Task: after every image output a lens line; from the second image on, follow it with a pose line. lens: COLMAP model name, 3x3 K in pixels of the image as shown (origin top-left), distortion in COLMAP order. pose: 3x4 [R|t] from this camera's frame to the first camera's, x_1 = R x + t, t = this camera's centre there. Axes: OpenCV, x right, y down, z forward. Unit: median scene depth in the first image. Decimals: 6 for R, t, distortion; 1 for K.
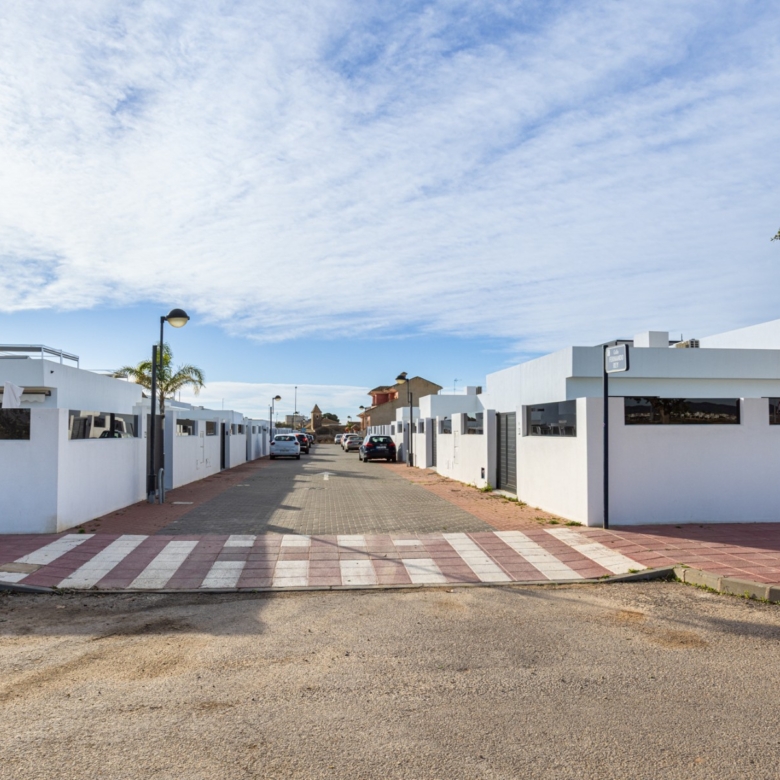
lens RADIAL K [[589.8, 0, 395.3], [0, 589.8, 375.2], [0, 0, 1]] dist [-0.056215, 0.041910]
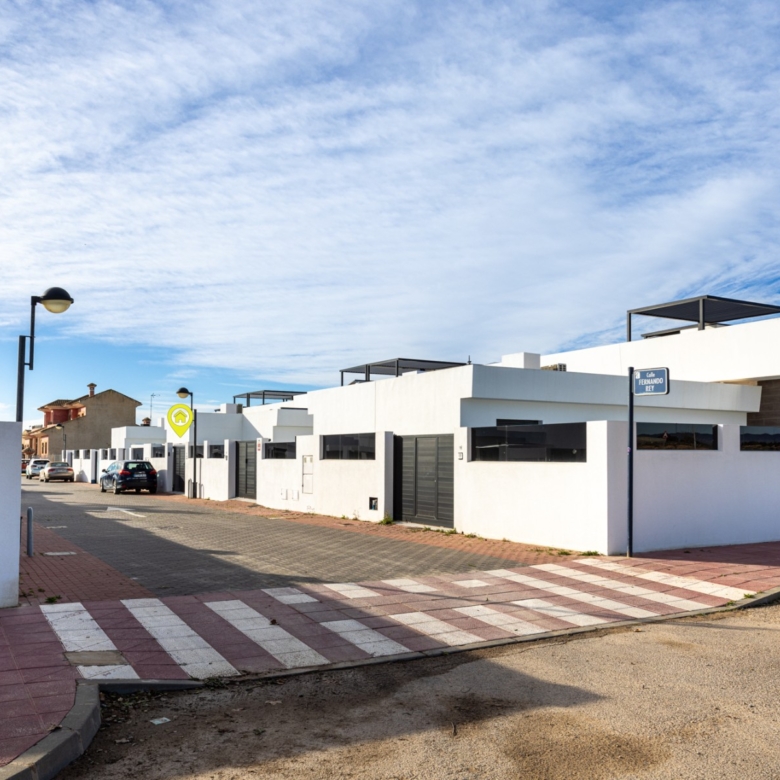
lens RADIAL K [[675.2, 0, 390.0], [0, 675.2, 390.0], [0, 0, 1]] dist [-0.015232, 0.010464]
pose [[0.934518, 0.036573, 0.354033, -0.617787], [-0.035465, 0.999325, -0.009619, 0.017386], [-0.354146, -0.003567, 0.935184, 0.149716]]
